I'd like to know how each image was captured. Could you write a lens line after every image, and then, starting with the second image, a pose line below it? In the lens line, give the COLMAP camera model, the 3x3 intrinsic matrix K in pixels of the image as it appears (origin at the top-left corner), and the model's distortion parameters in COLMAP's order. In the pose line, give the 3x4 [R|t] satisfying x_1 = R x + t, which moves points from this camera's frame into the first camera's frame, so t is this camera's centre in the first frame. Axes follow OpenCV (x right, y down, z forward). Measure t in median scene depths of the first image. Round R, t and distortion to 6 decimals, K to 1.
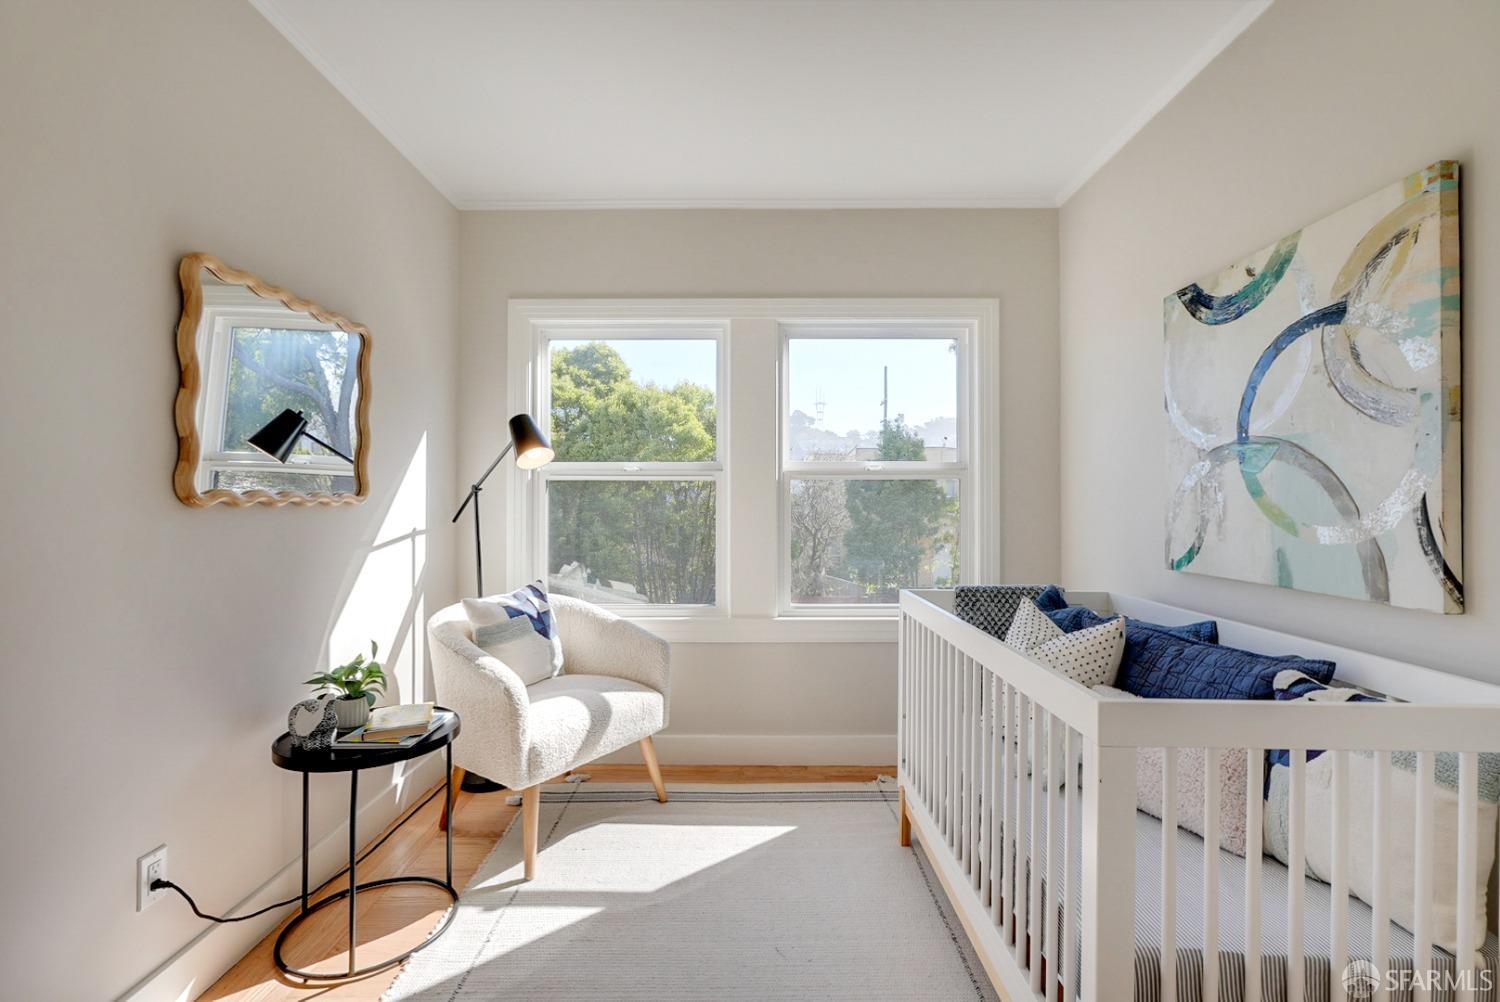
lens RADIAL K [[675.7, 0, 755.6], [0, 675.7, 502.1], [0, 0, 1]] dist [-0.010034, 0.002115]
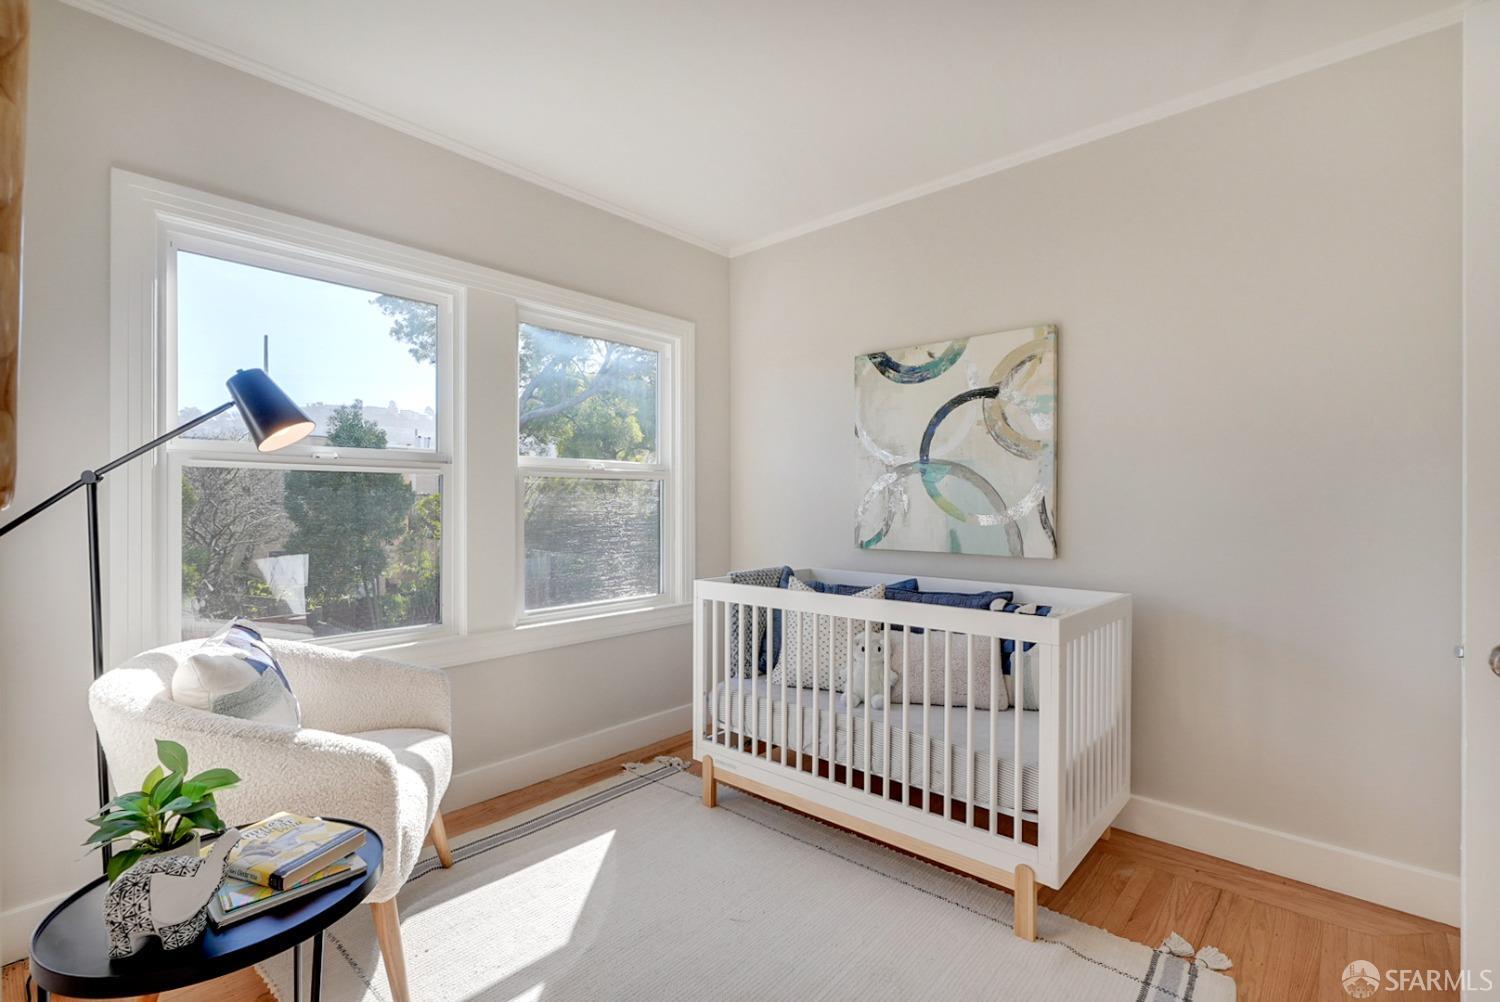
lens RADIAL K [[675.7, 0, 761.3], [0, 675.7, 501.6], [0, 0, 1]] dist [-0.010034, 0.002115]
pose [[0.660459, 0.000415, 0.750862, -0.688404], [-0.002083, 0.999997, 0.001280, 0.000441], [-0.750859, -0.002409, 0.660458, 0.244056]]
